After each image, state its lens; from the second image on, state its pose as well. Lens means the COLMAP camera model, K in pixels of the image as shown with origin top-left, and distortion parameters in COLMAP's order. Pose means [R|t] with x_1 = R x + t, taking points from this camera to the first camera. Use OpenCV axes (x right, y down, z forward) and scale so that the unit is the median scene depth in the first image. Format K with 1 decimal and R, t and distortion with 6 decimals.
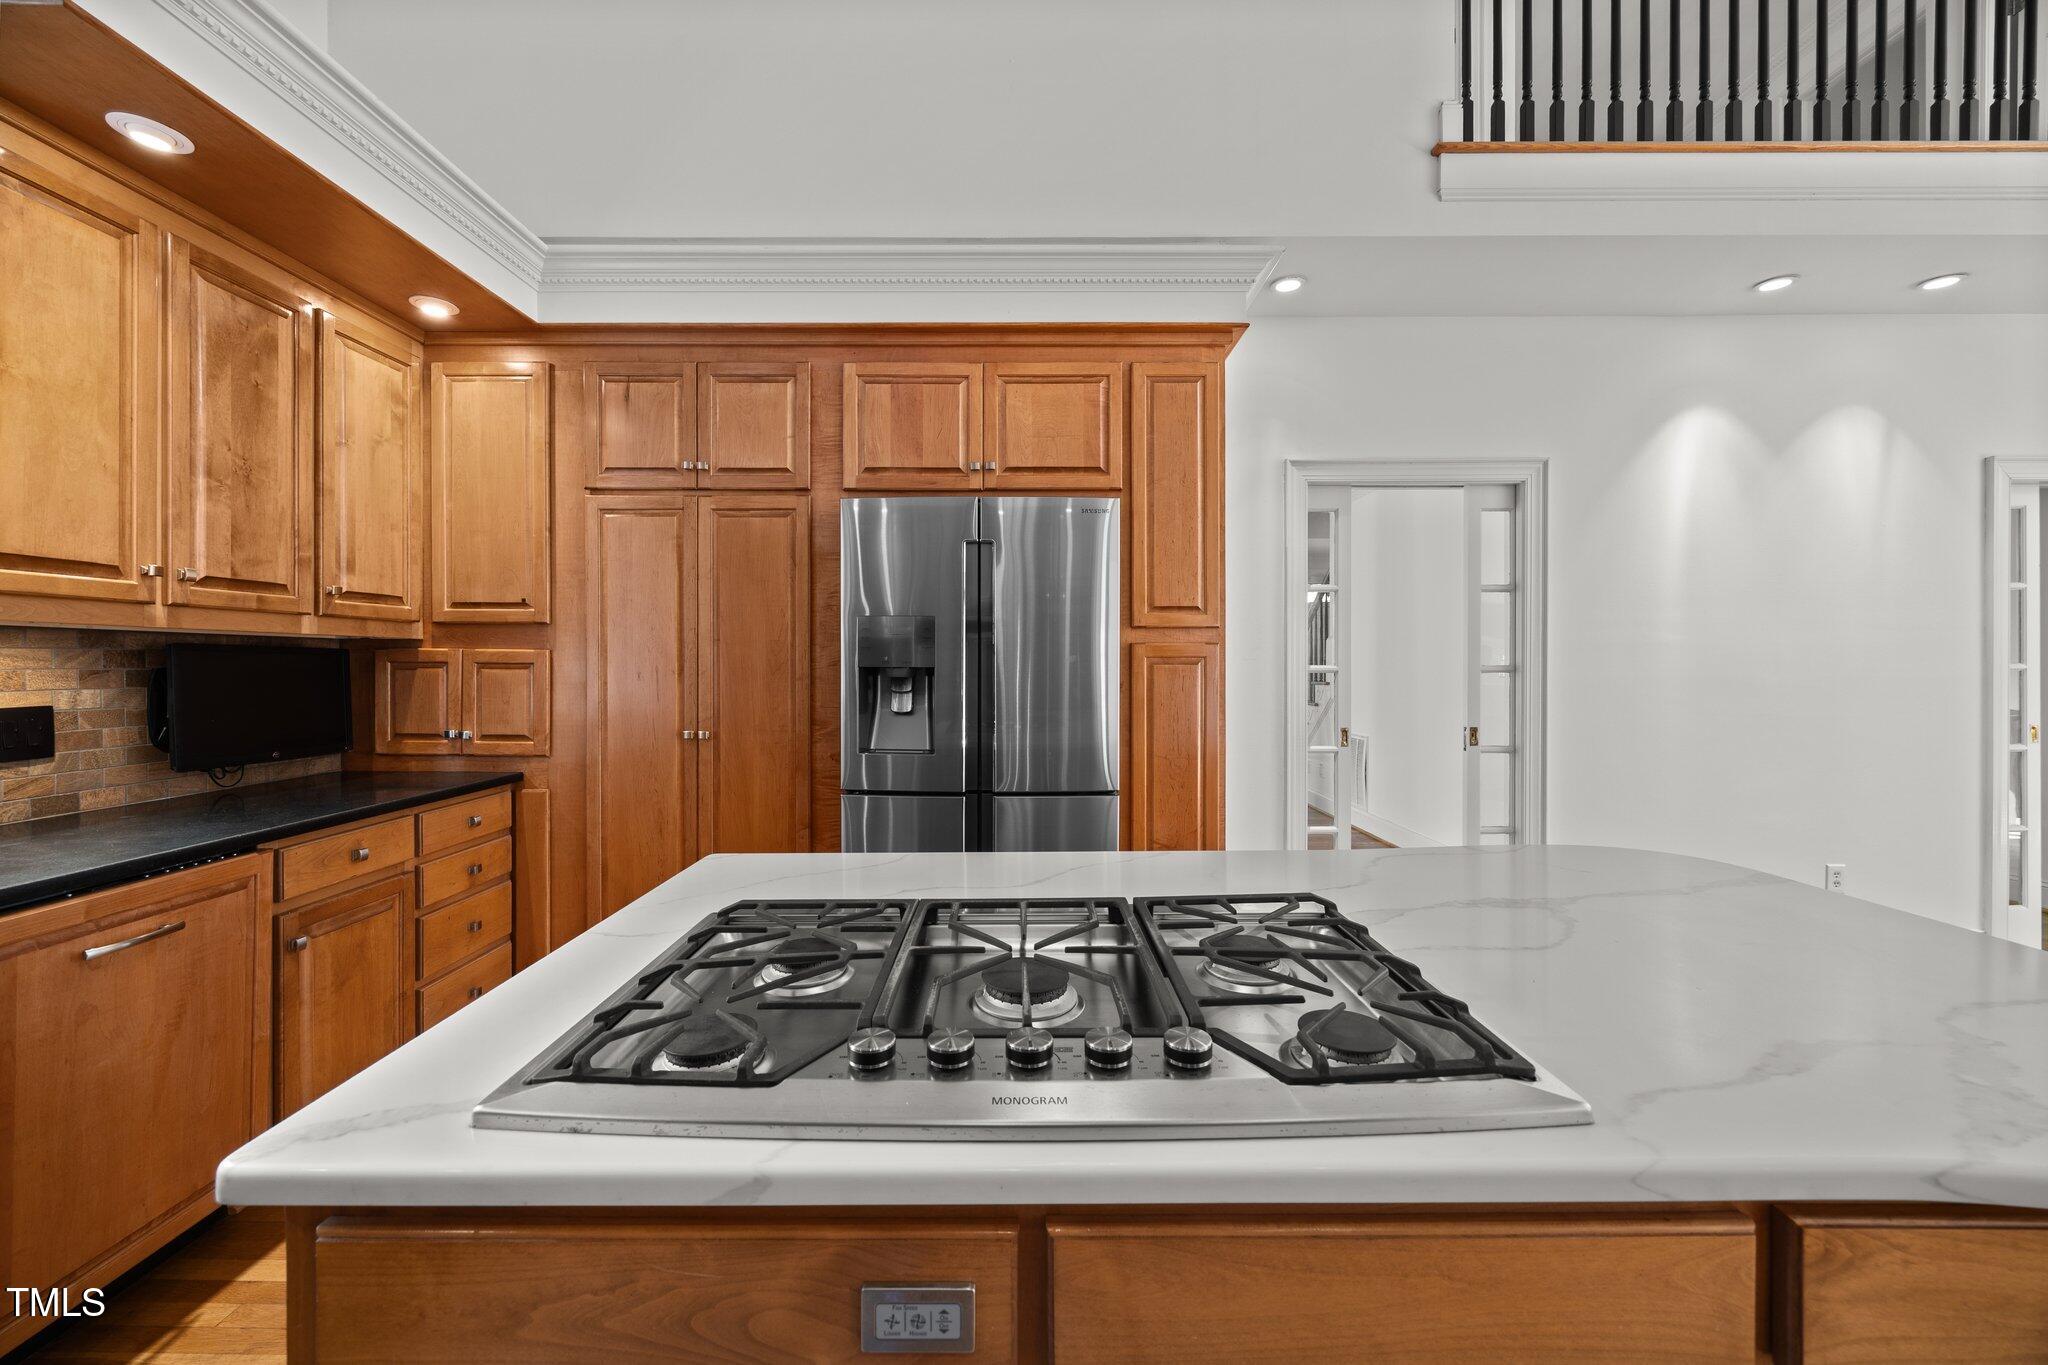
lens RADIAL K [[795.1, 0, 1021.1], [0, 795.1, 668.4], [0, 0, 1]] dist [-0.001845, 0.000658]
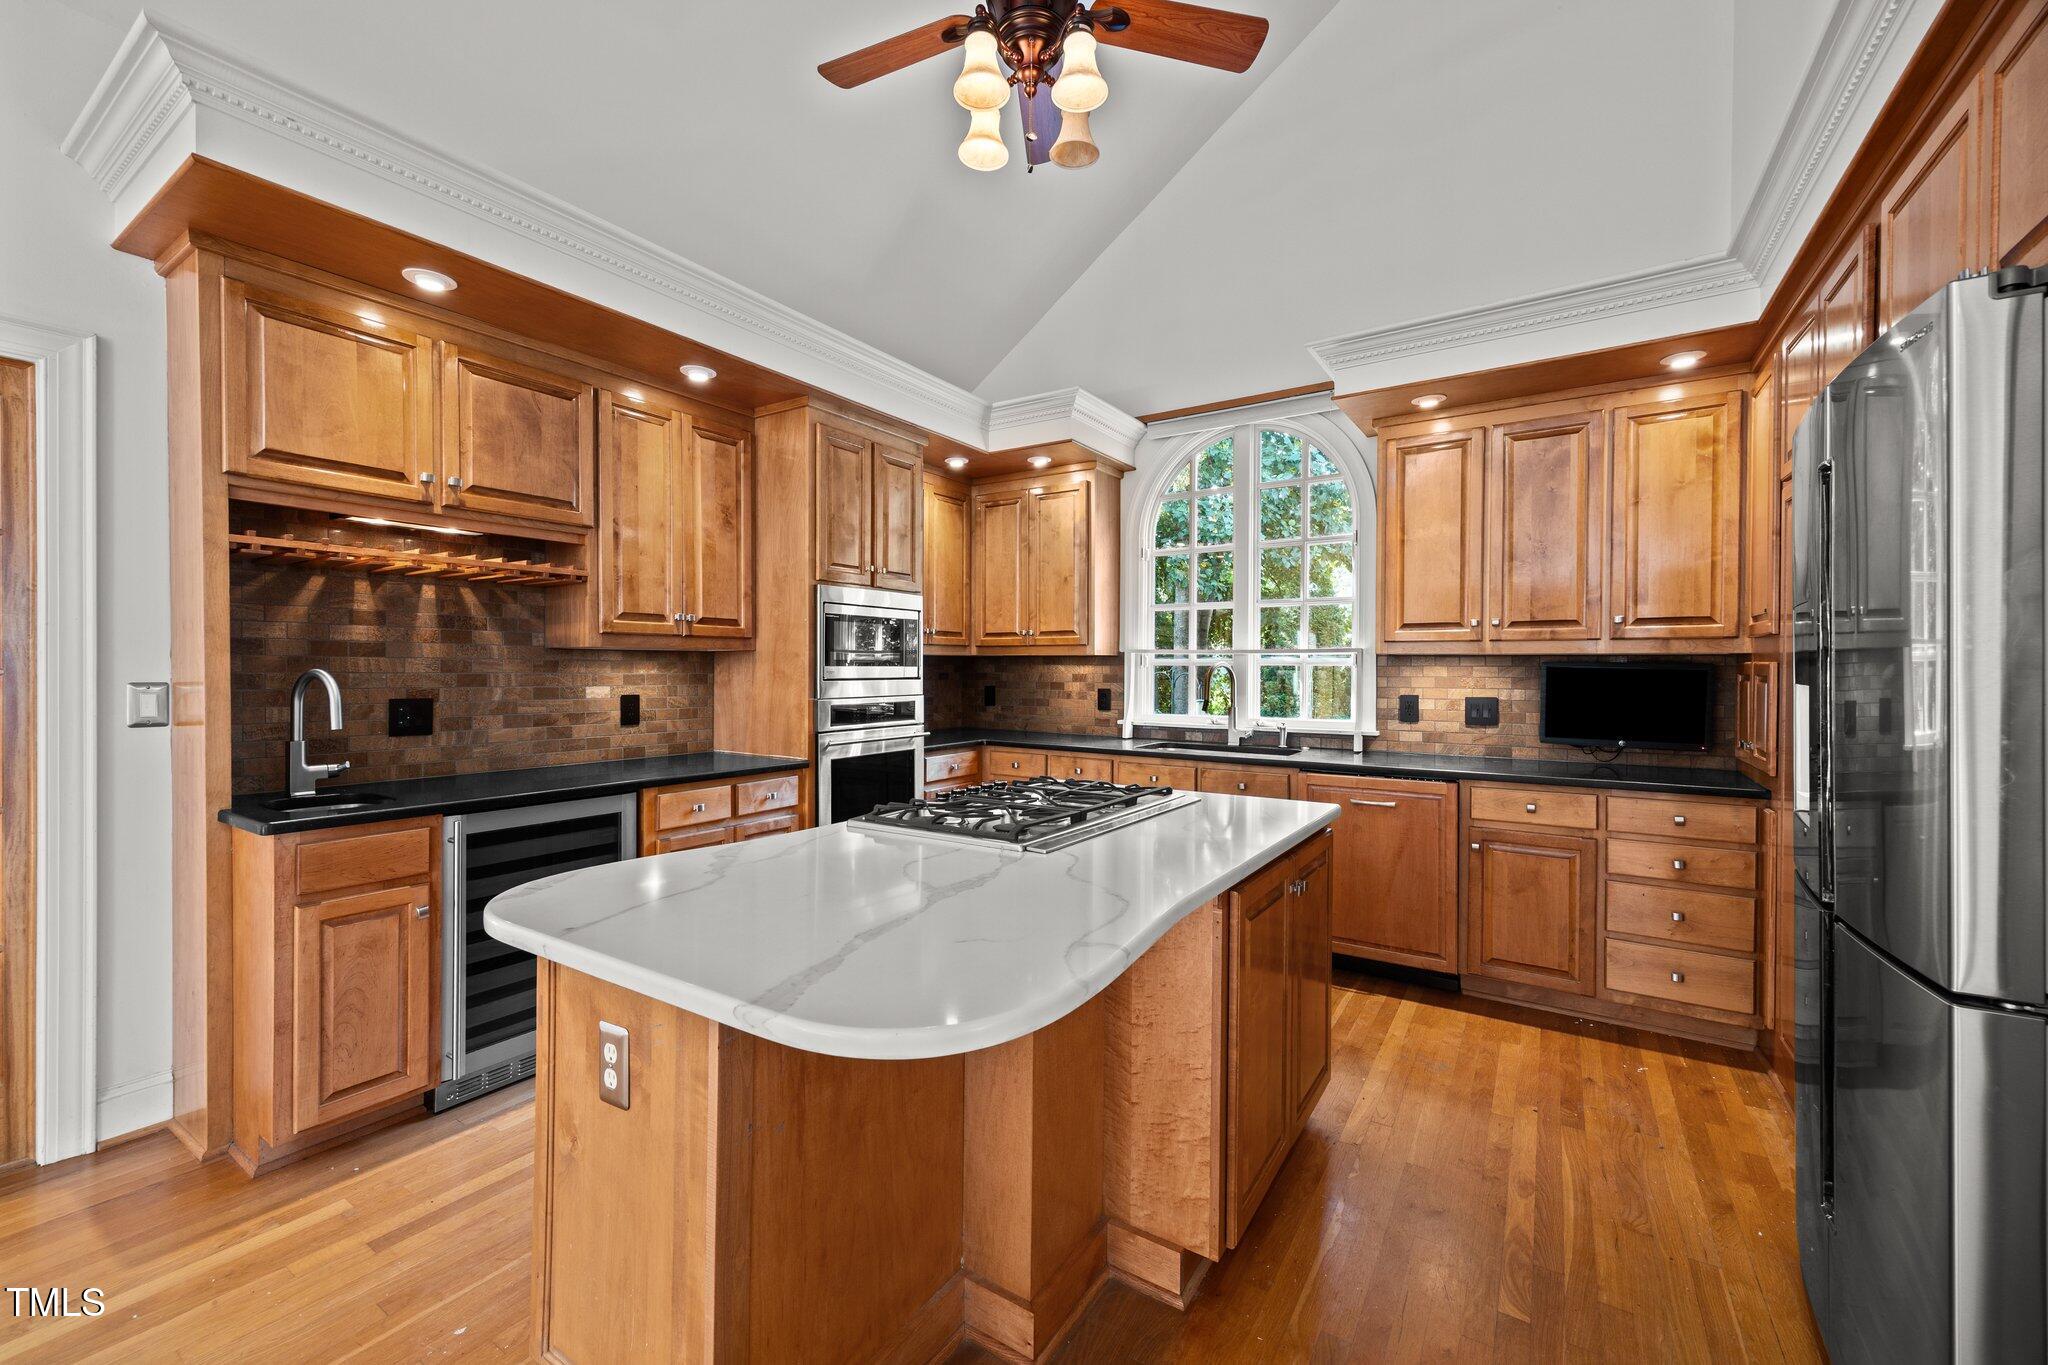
lens RADIAL K [[795.1, 0, 1026.9], [0, 795.1, 679.3], [0, 0, 1]] dist [-0.001845, 0.000658]
pose [[-0.541103, 0.005669, -0.840937, 0.685444], [-0.011709, 0.999830, 0.014274, -0.006251], [0.840875, 0.017570, -0.540944, 0.795700]]
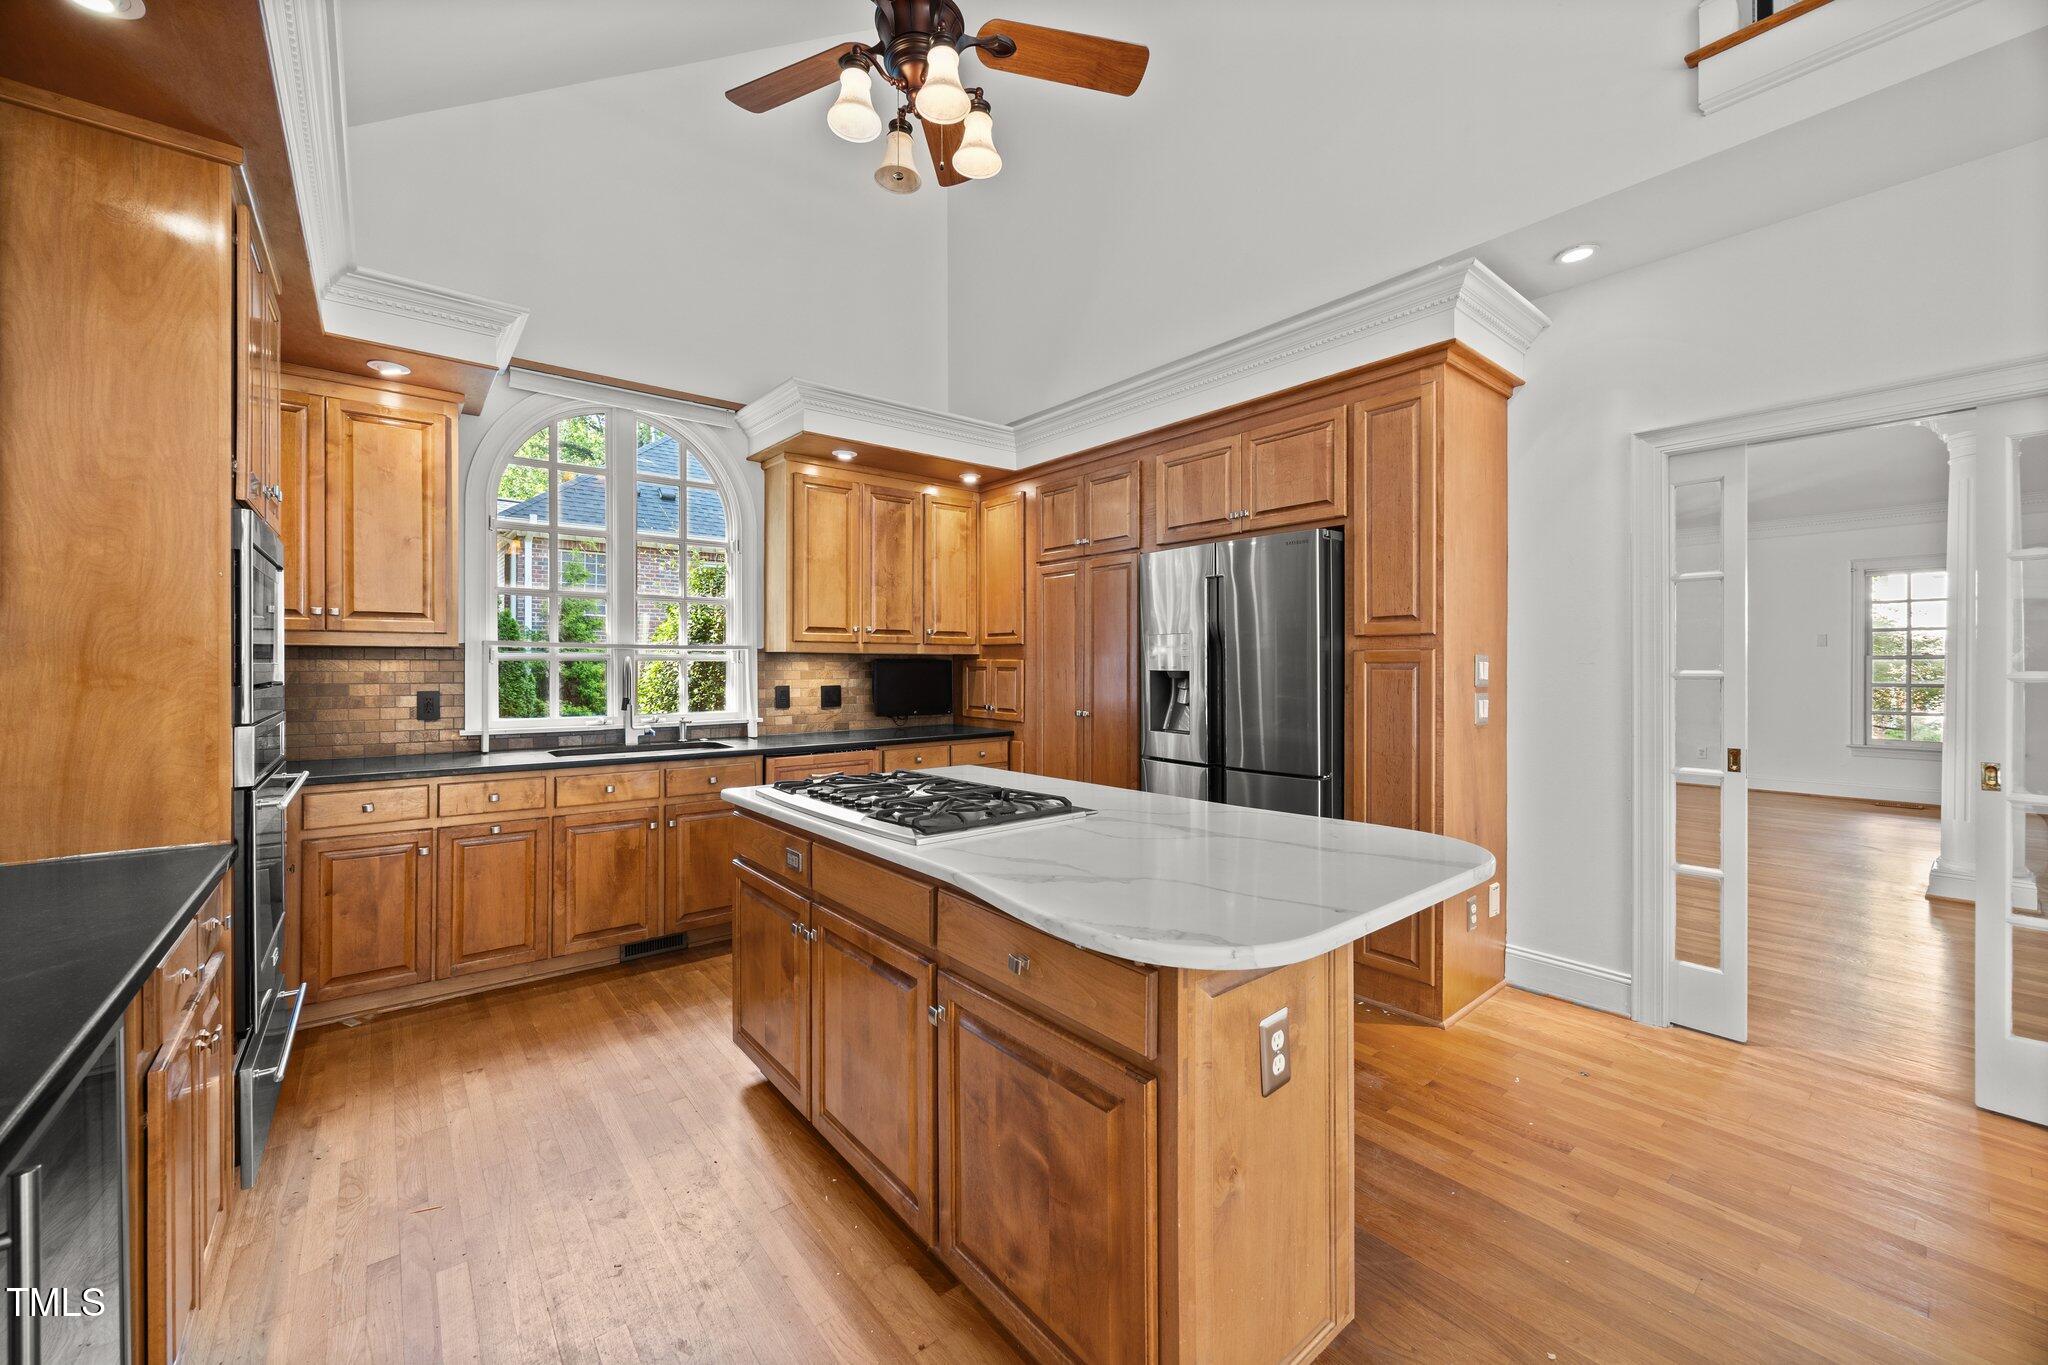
lens RADIAL K [[795.1, 0, 997.7], [0, 795.1, 670.3], [0, 0, 1]] dist [-0.001845, 0.000658]
pose [[0.622010, 0.002992, -0.783004, 0.729255], [-0.004218, 0.999991, 0.000471, -0.001690], [0.782998, 0.003010, 0.622017, -0.103301]]
